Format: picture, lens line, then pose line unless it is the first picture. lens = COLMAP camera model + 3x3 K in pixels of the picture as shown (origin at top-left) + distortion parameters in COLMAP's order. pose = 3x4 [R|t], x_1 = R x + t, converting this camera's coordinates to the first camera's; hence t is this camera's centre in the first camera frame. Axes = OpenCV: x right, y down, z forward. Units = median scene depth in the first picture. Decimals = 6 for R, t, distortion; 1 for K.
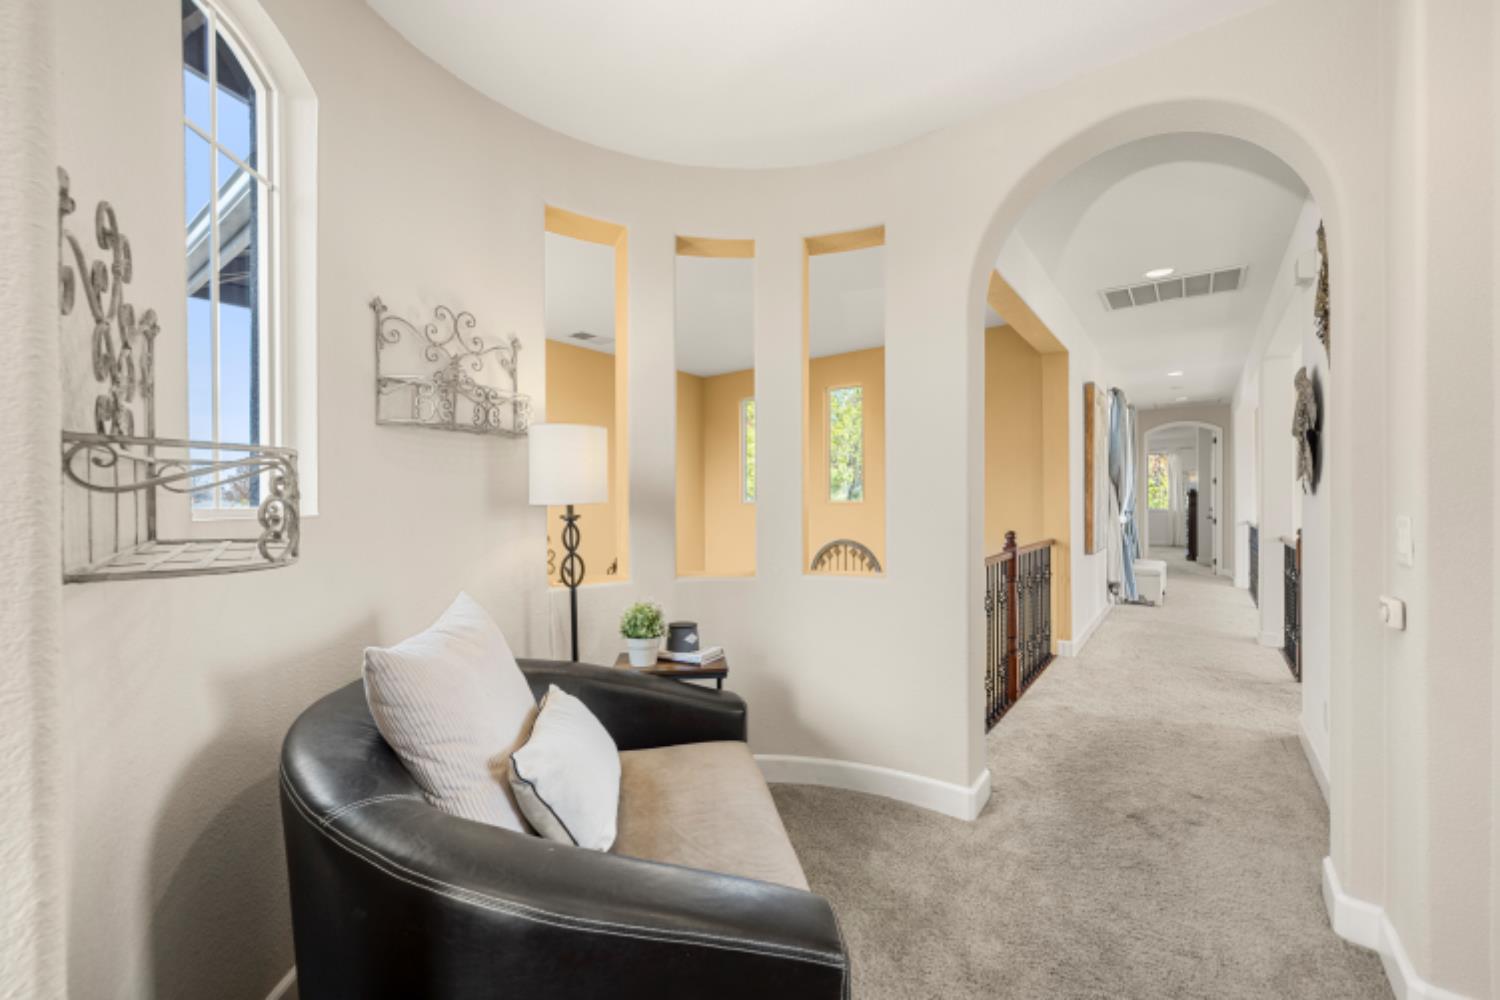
lens RADIAL K [[592.7, 0, 728.1], [0, 592.7, 507.0], [0, 0, 1]] dist [0.000977, 0.000108]
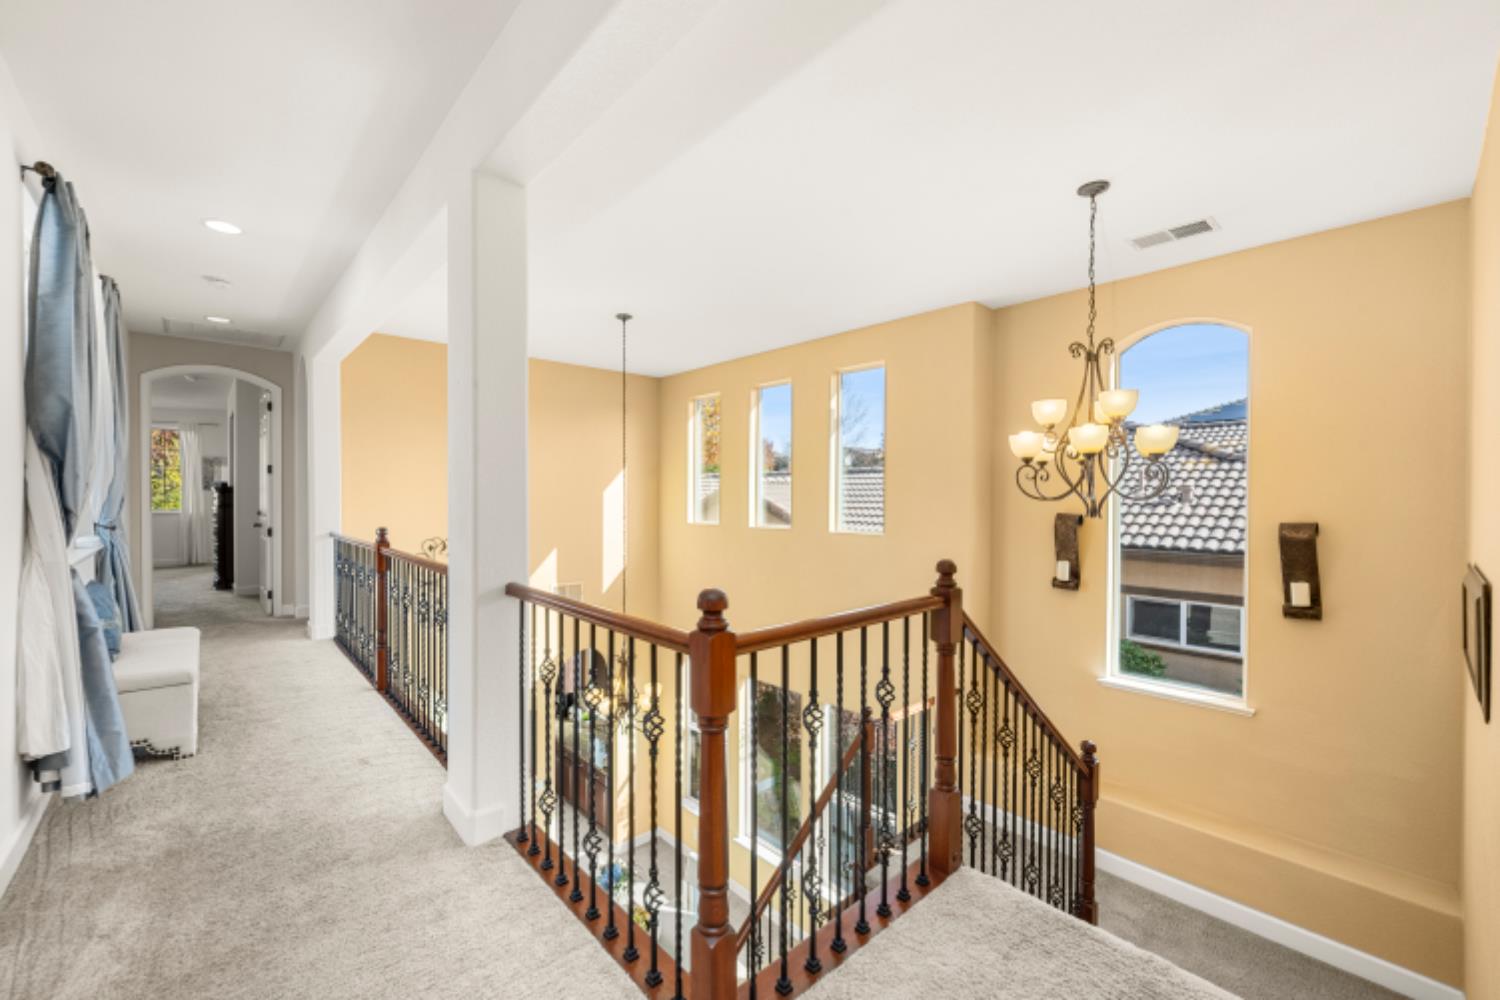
lens RADIAL K [[592.7, 0, 727.1], [0, 592.7, 507.7], [0, 0, 1]] dist [0.000977, 0.000108]
pose [[0.174898, -0.006347, 0.984566, 0.305013], [0.001776, 0.999980, 0.006131, -0.005828], [-0.984585, 0.000677, 0.174906, 0.442246]]
